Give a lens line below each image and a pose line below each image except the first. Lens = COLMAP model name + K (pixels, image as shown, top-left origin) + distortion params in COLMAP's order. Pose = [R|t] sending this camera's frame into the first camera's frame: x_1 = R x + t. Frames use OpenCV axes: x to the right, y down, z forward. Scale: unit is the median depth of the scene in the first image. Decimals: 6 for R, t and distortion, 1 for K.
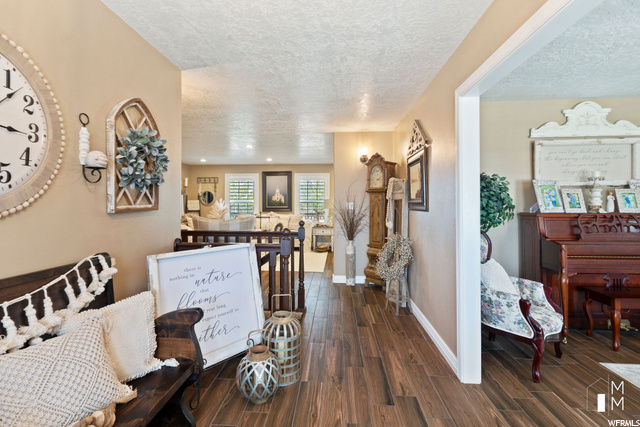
lens RADIAL K [[291.8, 0, 319.2], [0, 291.8, 203.1], [0, 0, 1]] dist [-0.002892, -0.000976]
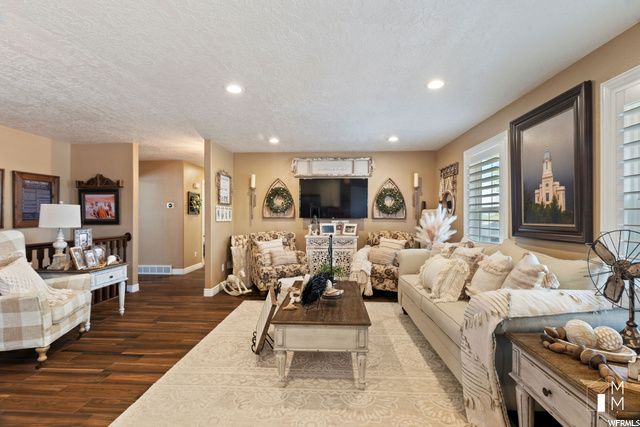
lens RADIAL K [[286.2, 0, 320.0], [0, 286.2, 213.5], [0, 0, 1]] dist [-0.001371, -0.000318]
pose [[0.017829, -0.006959, -0.999817, 0.141063], [-0.002554, 0.999972, -0.007006, 0.004102], [0.999838, 0.002679, 0.017811, 0.765883]]
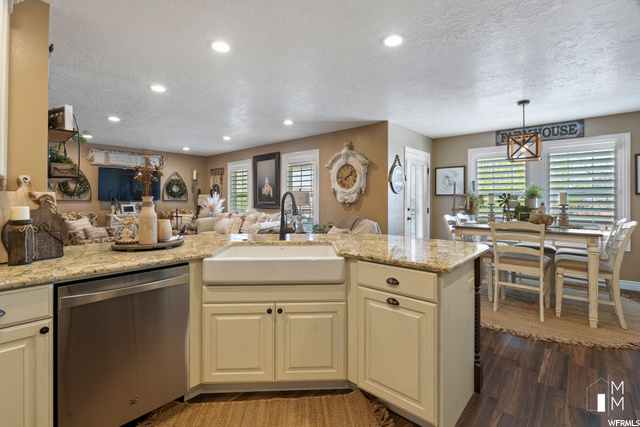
lens RADIAL K [[291.8, 0, 319.2], [0, 291.8, 203.1], [0, 0, 1]] dist [-0.002892, -0.000976]
pose [[0.784086, 0.010375, -0.620565, 0.419759], [-0.003105, 0.999913, 0.012794, 0.005034], [0.620644, -0.008105, 0.784051, 0.503112]]
